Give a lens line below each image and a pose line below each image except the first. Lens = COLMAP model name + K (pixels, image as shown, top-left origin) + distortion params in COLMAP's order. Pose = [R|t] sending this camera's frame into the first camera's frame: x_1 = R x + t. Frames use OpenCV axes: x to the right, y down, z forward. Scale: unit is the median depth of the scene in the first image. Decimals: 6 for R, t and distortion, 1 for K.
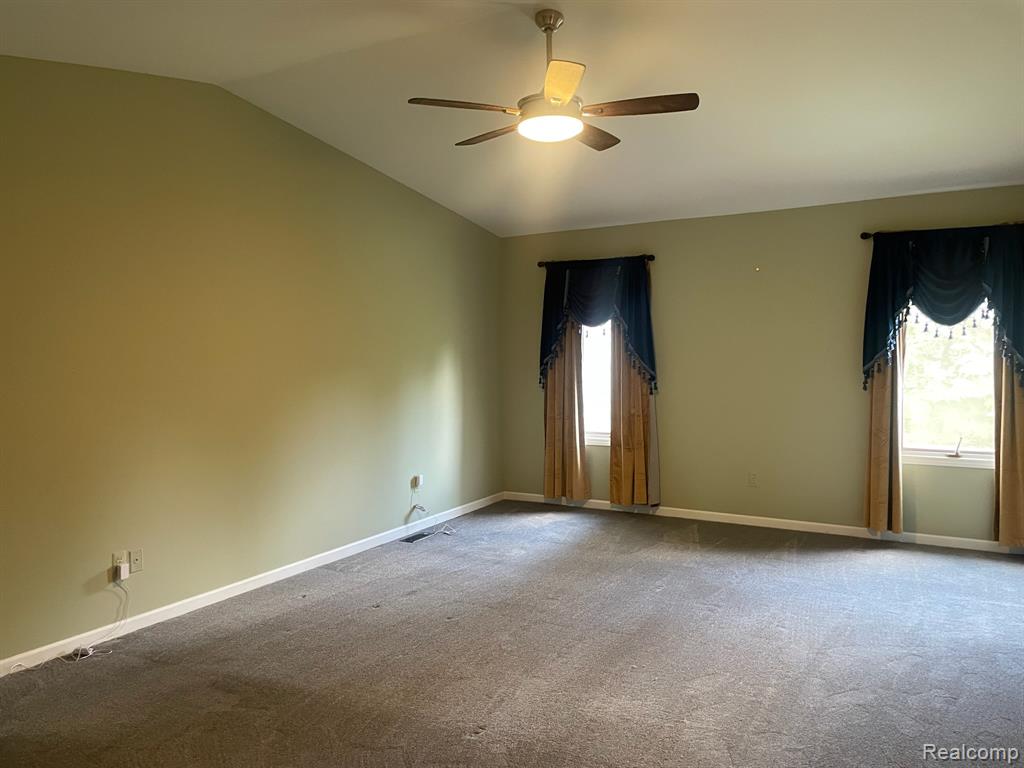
lens RADIAL K [[797.1, 0, 512.0], [0, 797.1, 384.0], [0, 0, 1]] dist [0.064892, -0.102918]
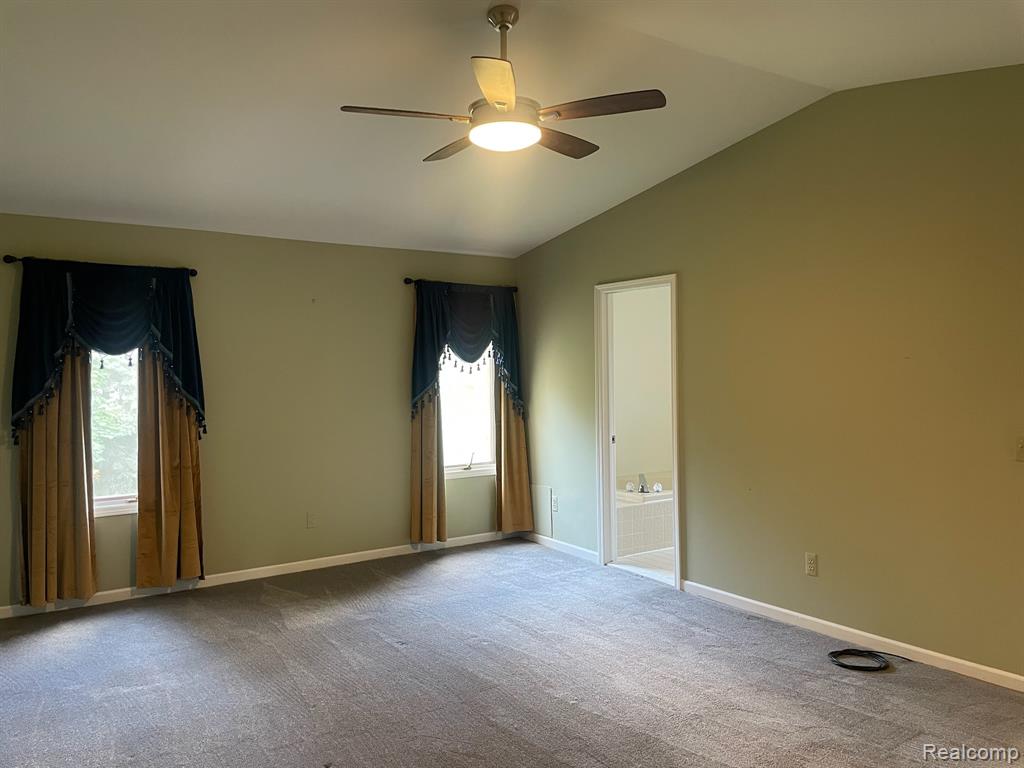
lens RADIAL K [[797.1, 0, 512.0], [0, 797.1, 384.0], [0, 0, 1]] dist [0.064892, -0.102918]
pose [[0.388993, -0.008135, 0.921205, -0.523644], [0.049726, 0.998689, -0.012179, -0.020438], [-0.919898, 0.050545, 0.388888, 0.441972]]
